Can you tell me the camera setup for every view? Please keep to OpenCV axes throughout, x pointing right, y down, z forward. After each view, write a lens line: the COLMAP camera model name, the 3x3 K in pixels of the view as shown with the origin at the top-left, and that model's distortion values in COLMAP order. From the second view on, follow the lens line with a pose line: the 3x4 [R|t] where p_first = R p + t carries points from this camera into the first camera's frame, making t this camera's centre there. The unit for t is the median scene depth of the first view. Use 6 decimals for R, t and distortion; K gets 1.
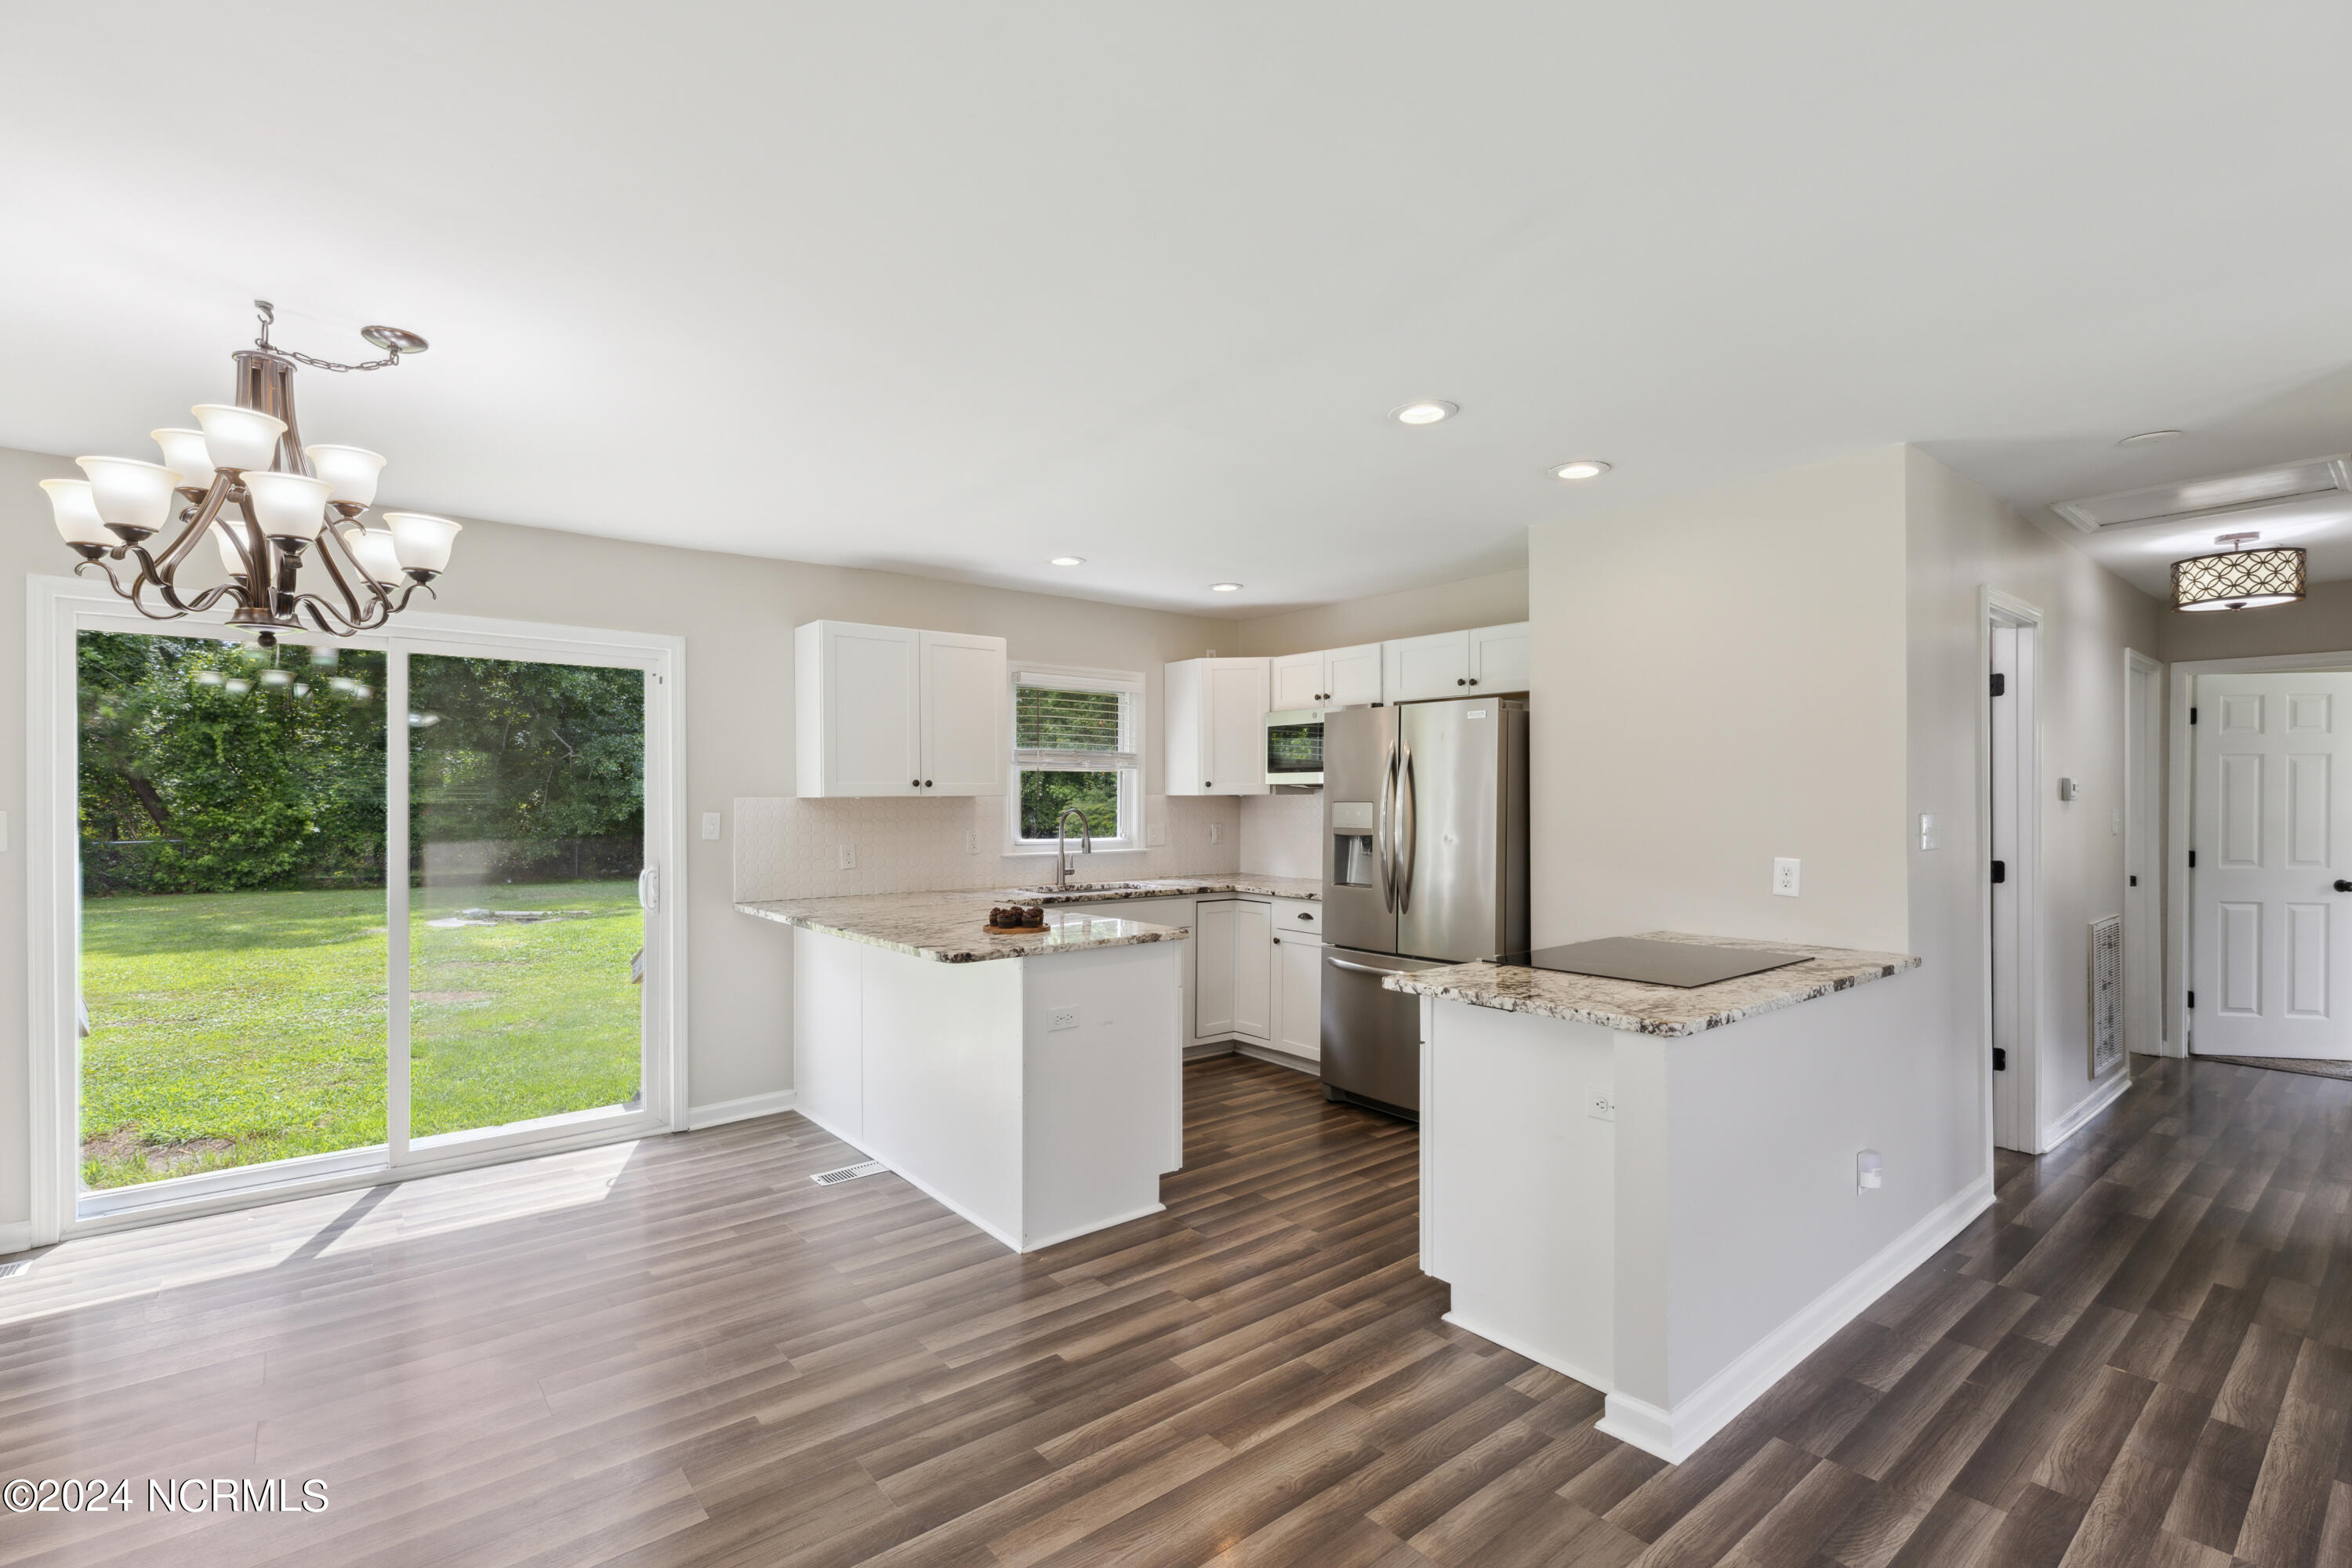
lens RADIAL K [[1072.7, 0, 1164.2], [0, 1072.7, 811.6], [0, 0, 1]] dist [0.002057, 0.000078]
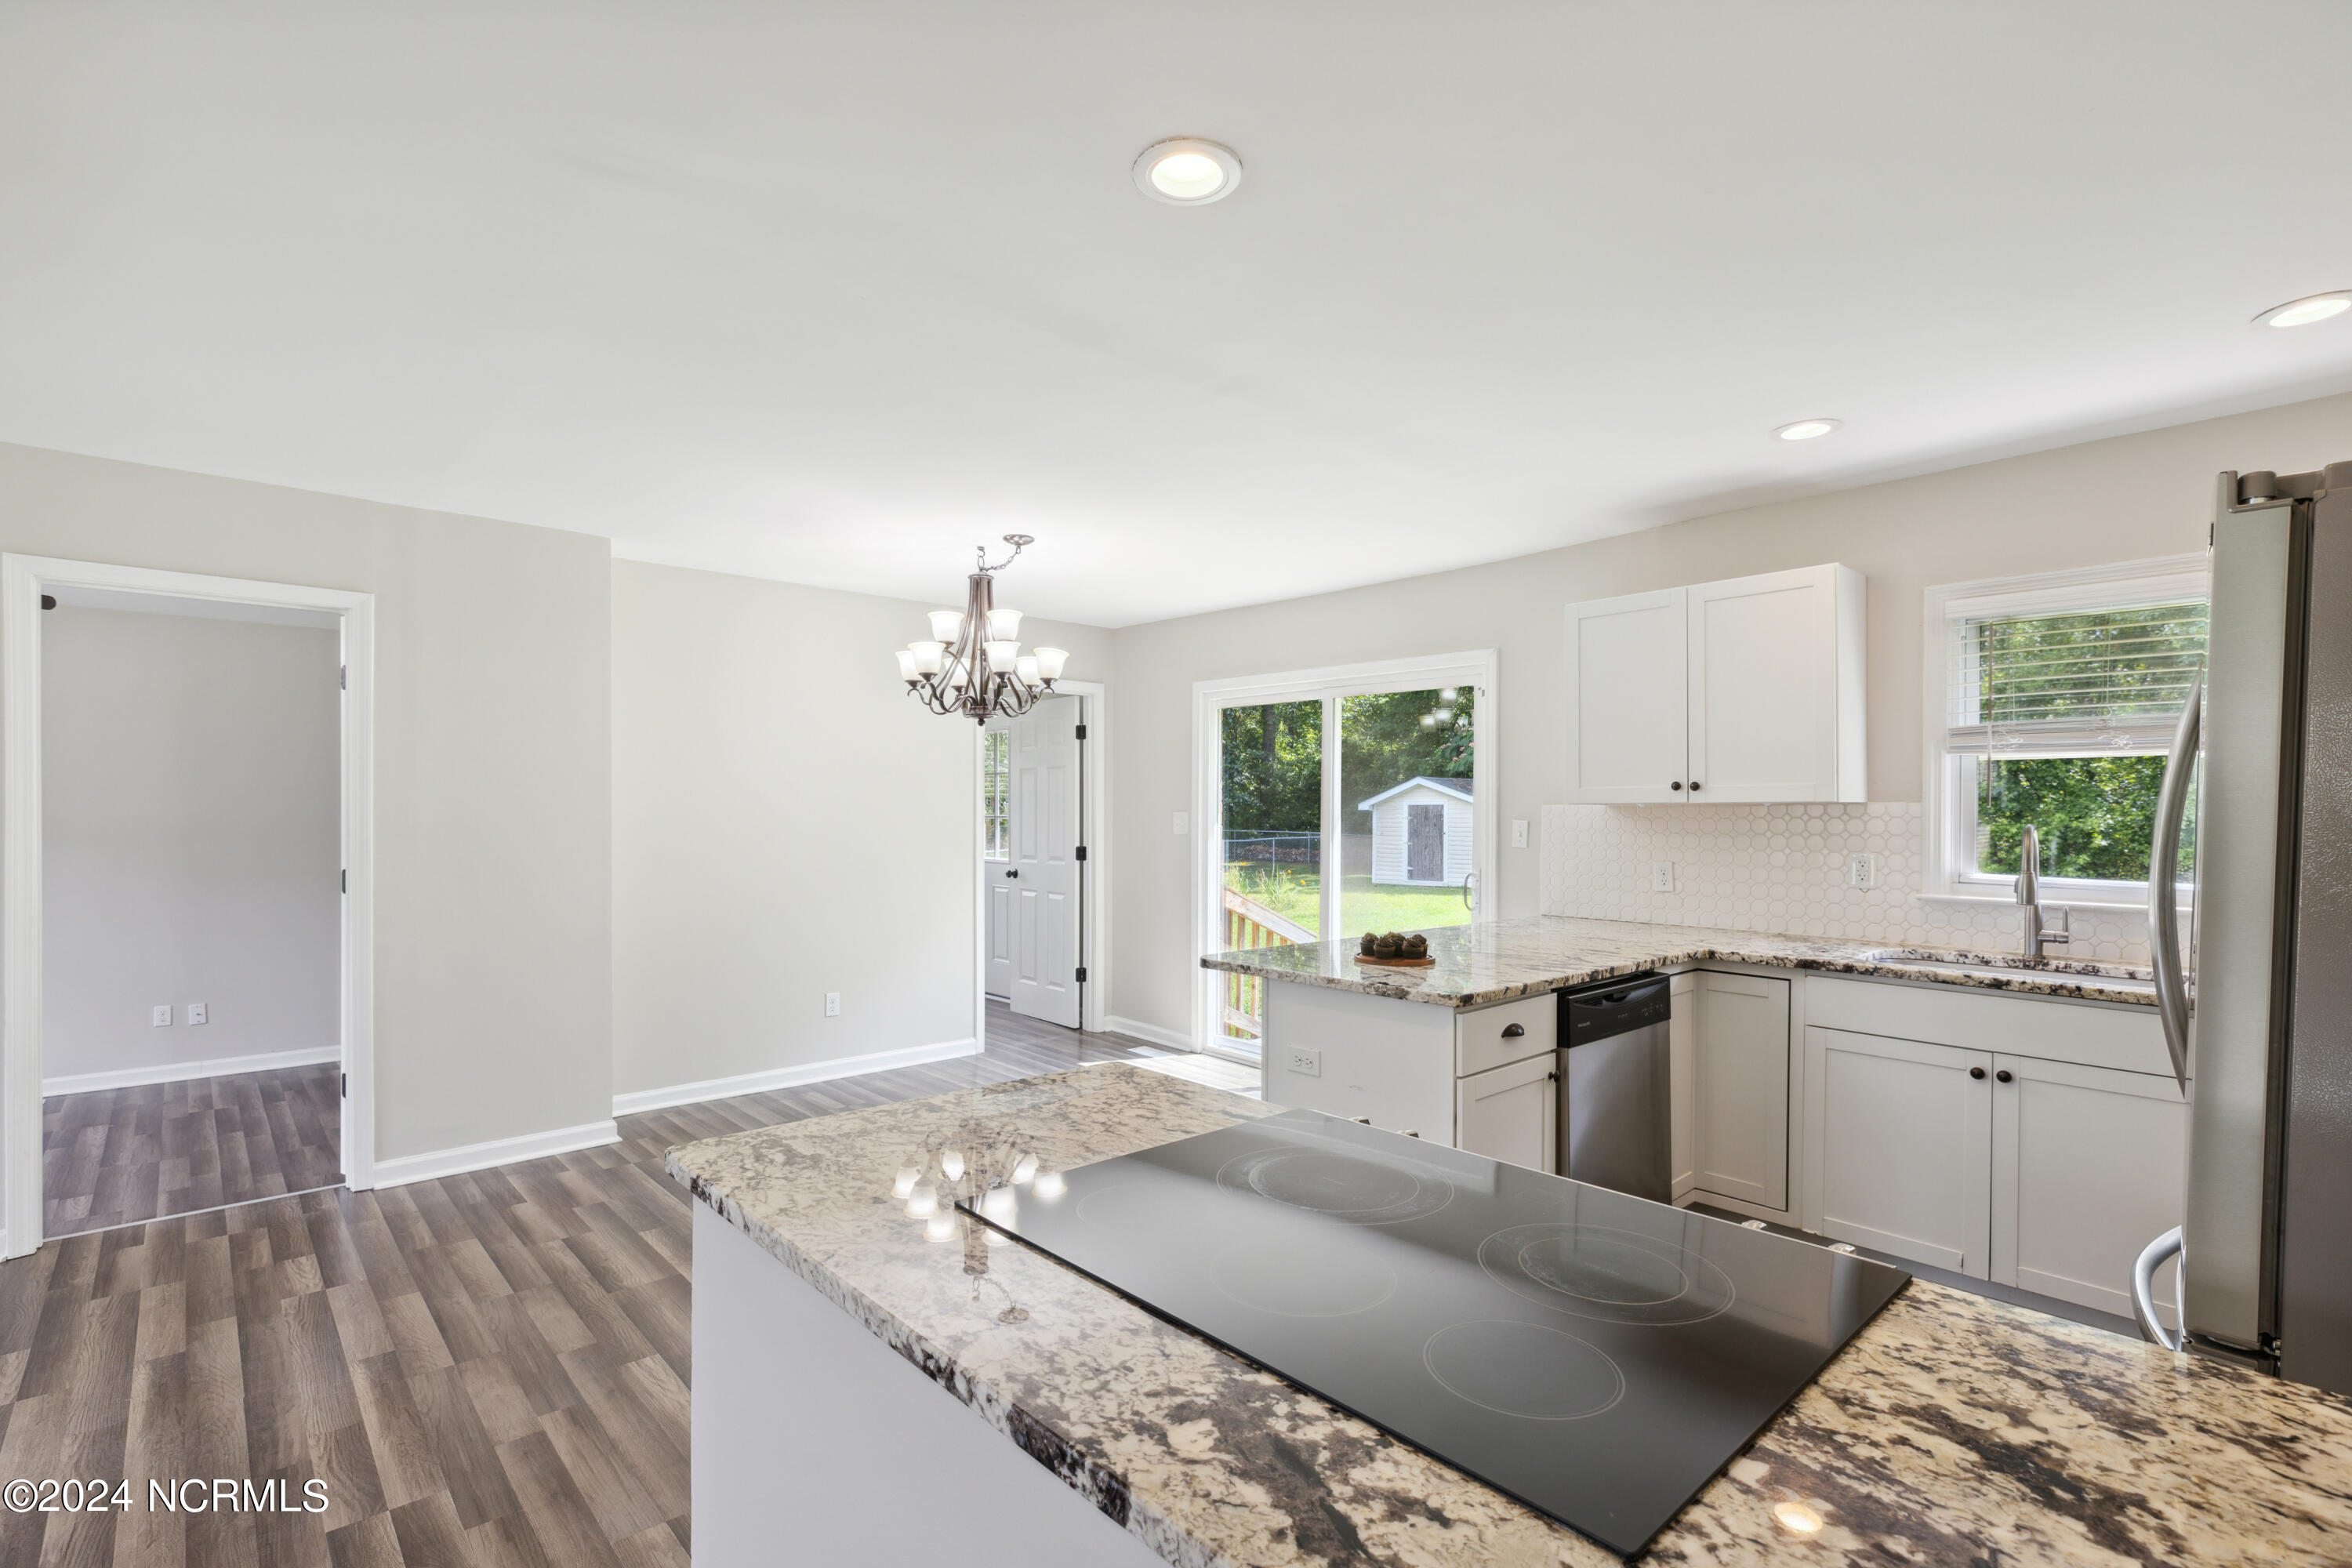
lens RADIAL K [[1085.4, 0, 1170.5], [0, 1085.4, 809.1], [0, 0, 1]] dist [-0.001459, -0.000599]
pose [[0.049567, 0.002043, -0.998769, 0.536591], [-0.015633, 0.999877, 0.001269, -0.005106], [0.998648, 0.015551, 0.049593, 0.598058]]
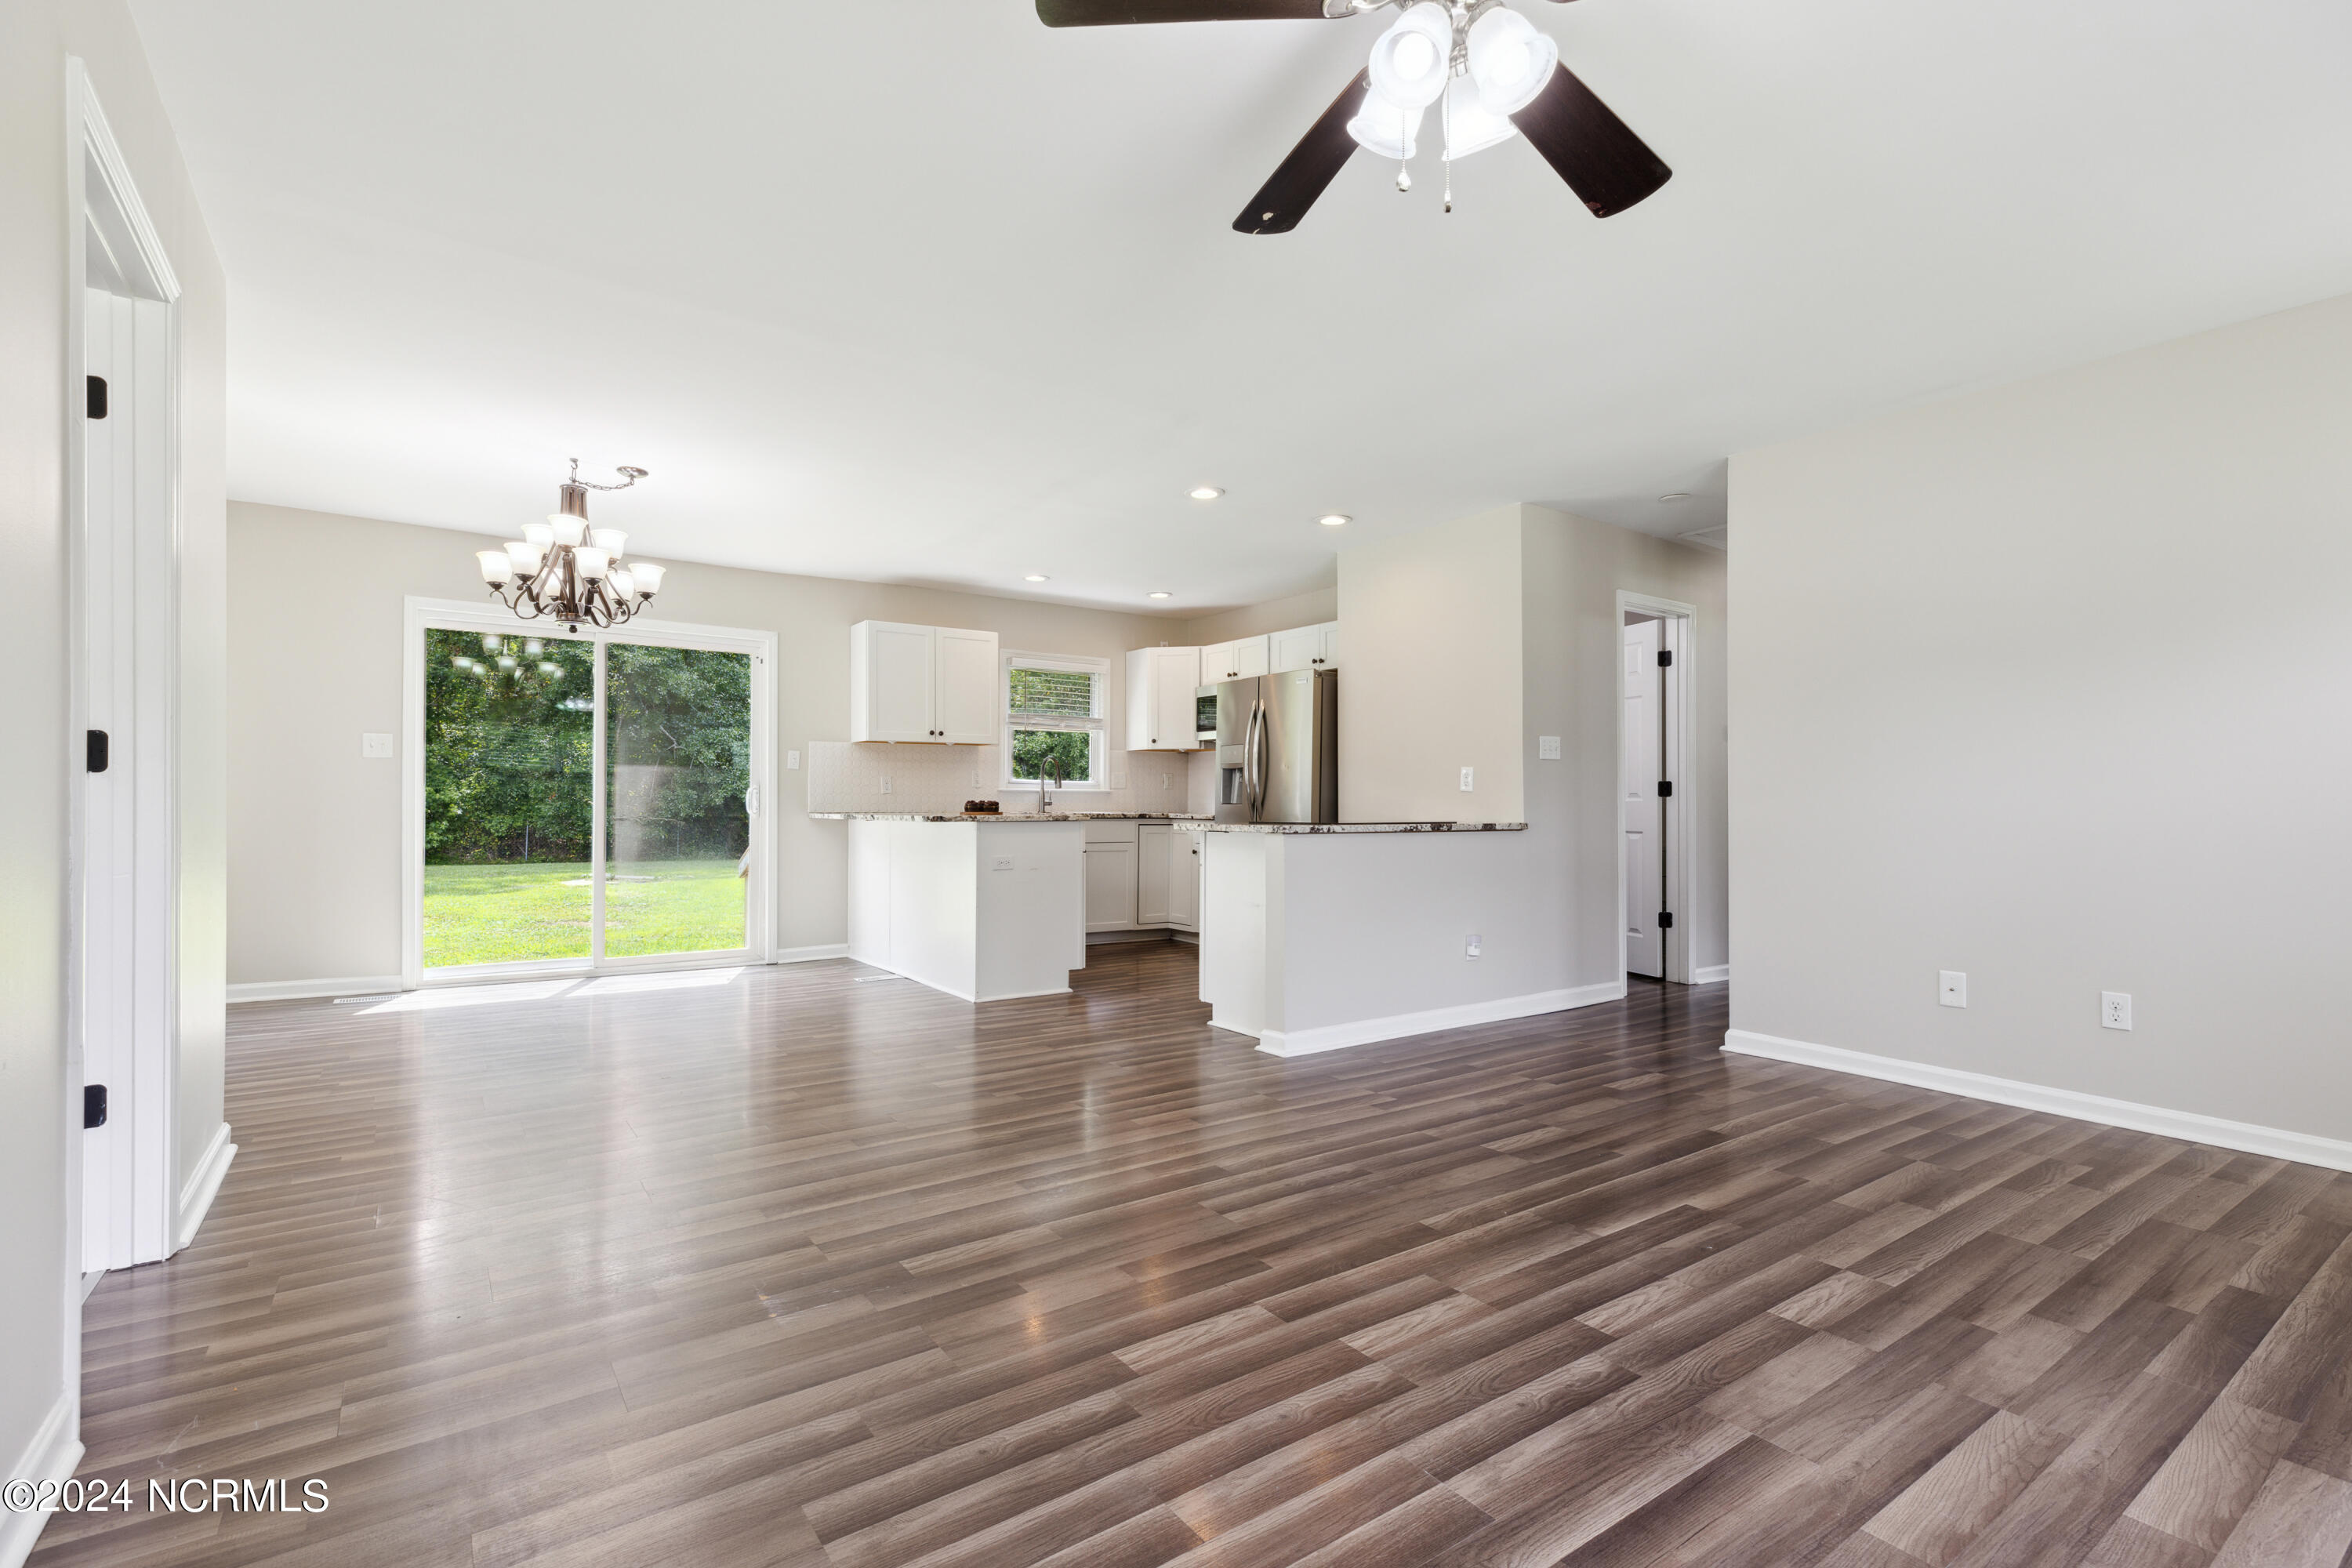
lens RADIAL K [[1085.4, 0, 1170.5], [0, 1085.4, 809.1], [0, 0, 1]] dist [-0.001459, -0.000599]
pose [[0.997663, 0.004460, -0.068188, 0.189782], [-0.005014, 0.999956, -0.007958, 0.086660], [0.068149, 0.008282, 0.997641, -0.435874]]
